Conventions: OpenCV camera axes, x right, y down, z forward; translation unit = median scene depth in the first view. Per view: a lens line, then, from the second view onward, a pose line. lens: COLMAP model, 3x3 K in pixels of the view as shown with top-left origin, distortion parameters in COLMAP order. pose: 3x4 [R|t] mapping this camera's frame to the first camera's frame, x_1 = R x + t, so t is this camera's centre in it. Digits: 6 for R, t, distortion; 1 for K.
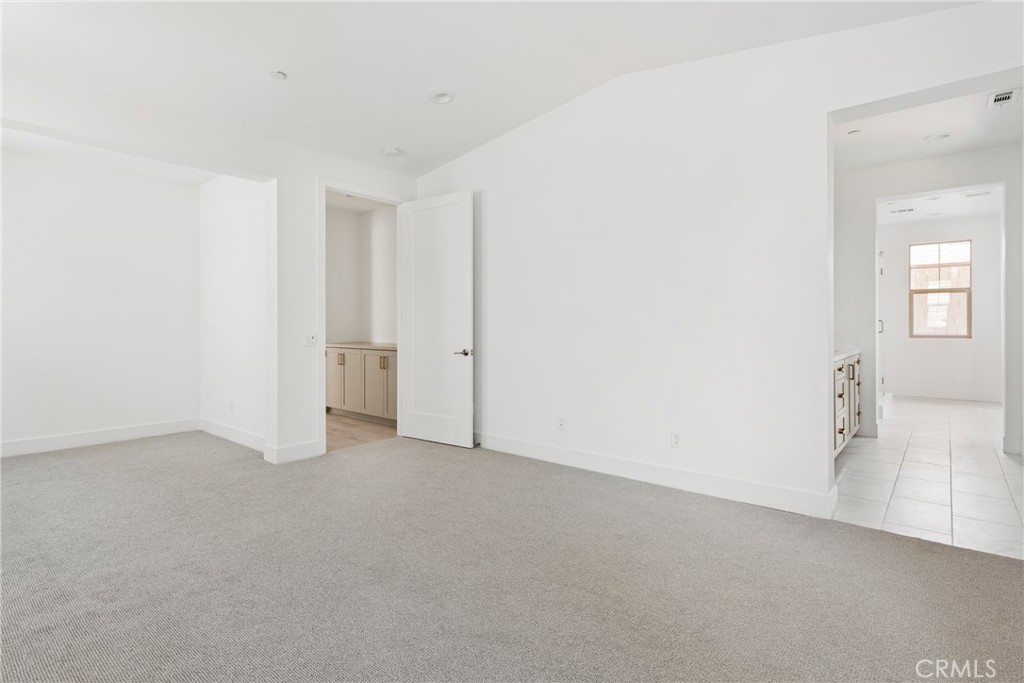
lens RADIAL K [[503.1, 0, 509.1], [0, 503.1, 324.1], [0, 0, 1]] dist [0.000700, 0.000225]
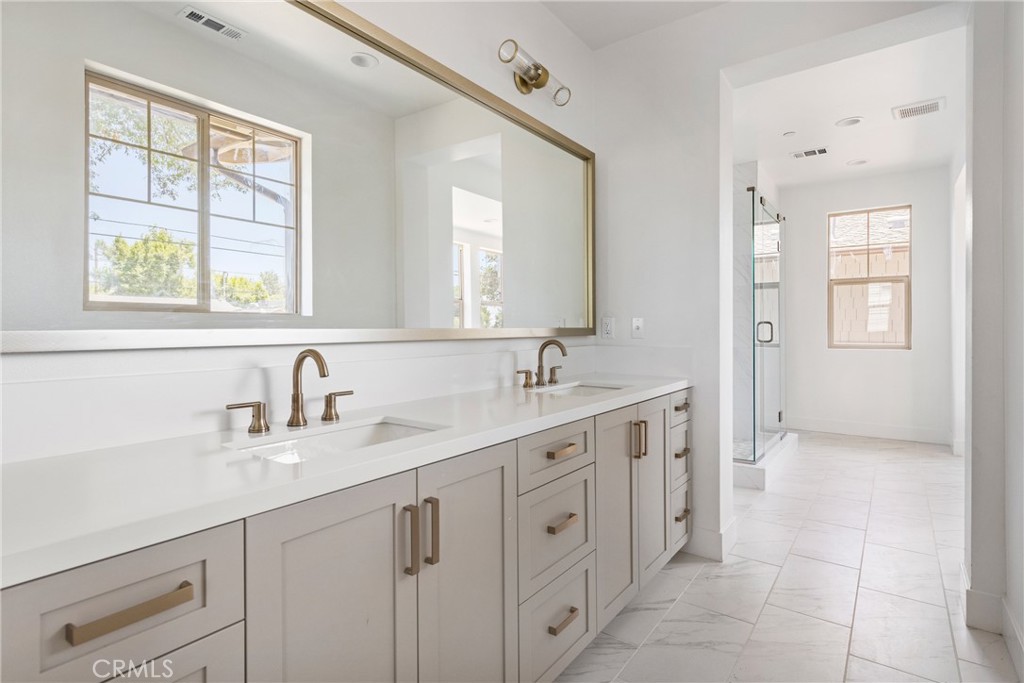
lens RADIAL K [[518.1, 0, 511.4], [0, 518.1, 326.1], [0, 0, 1]] dist [-0.000351, -0.000240]
pose [[0.997014, 0.004696, 0.077080, 0.320161], [-0.004611, 0.999989, -0.001278, -0.000502], [-0.077085, 0.000919, 0.997024, 0.337560]]
